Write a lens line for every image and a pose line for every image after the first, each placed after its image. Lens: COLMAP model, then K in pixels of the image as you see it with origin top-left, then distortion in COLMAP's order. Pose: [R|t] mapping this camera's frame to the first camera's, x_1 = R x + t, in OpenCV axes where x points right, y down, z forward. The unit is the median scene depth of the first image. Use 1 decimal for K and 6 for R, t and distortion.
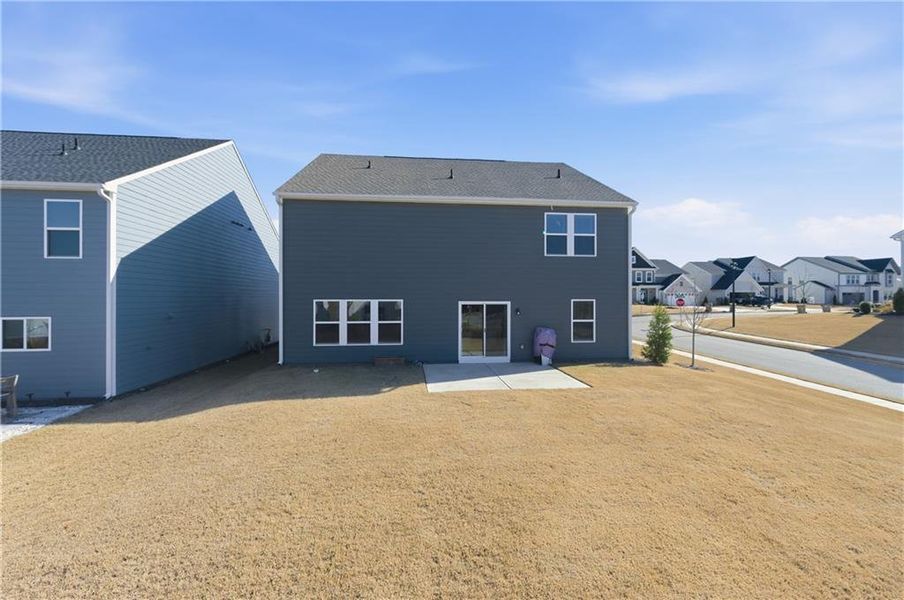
lens RADIAL K [[363.0, 0, 451.6], [0, 363.0, 295.0], [0, 0, 1]] dist [-0.000426, -0.000365]
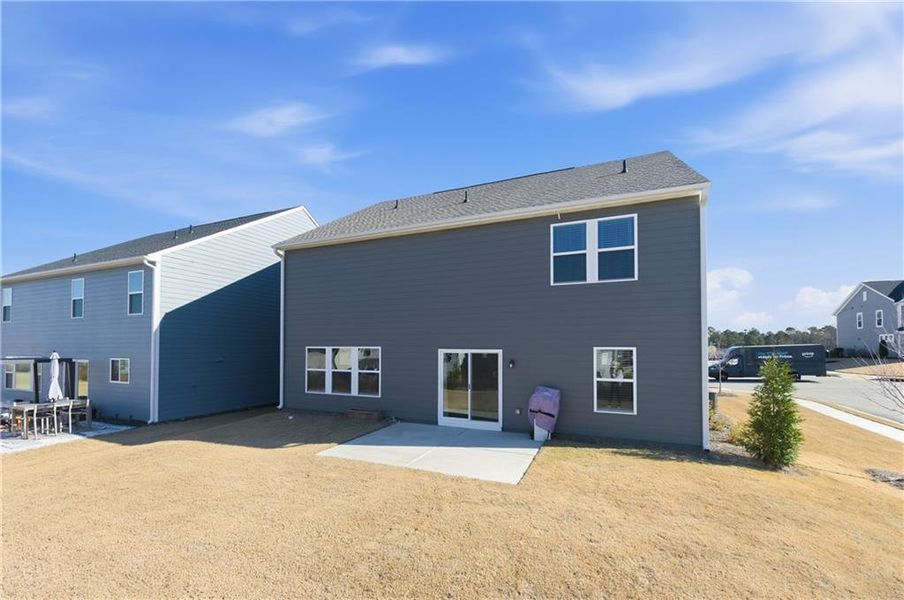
lens RADIAL K [[379.2, 0, 450.9], [0, 379.2, 337.1], [0, 0, 1]] dist [0.003615, 0.000081]
pose [[0.865029, -0.011421, -0.501592, 0.474011], [-0.000505, 0.999721, -0.023633, 0.010652], [0.501722, 0.020697, 0.864782, 0.276099]]
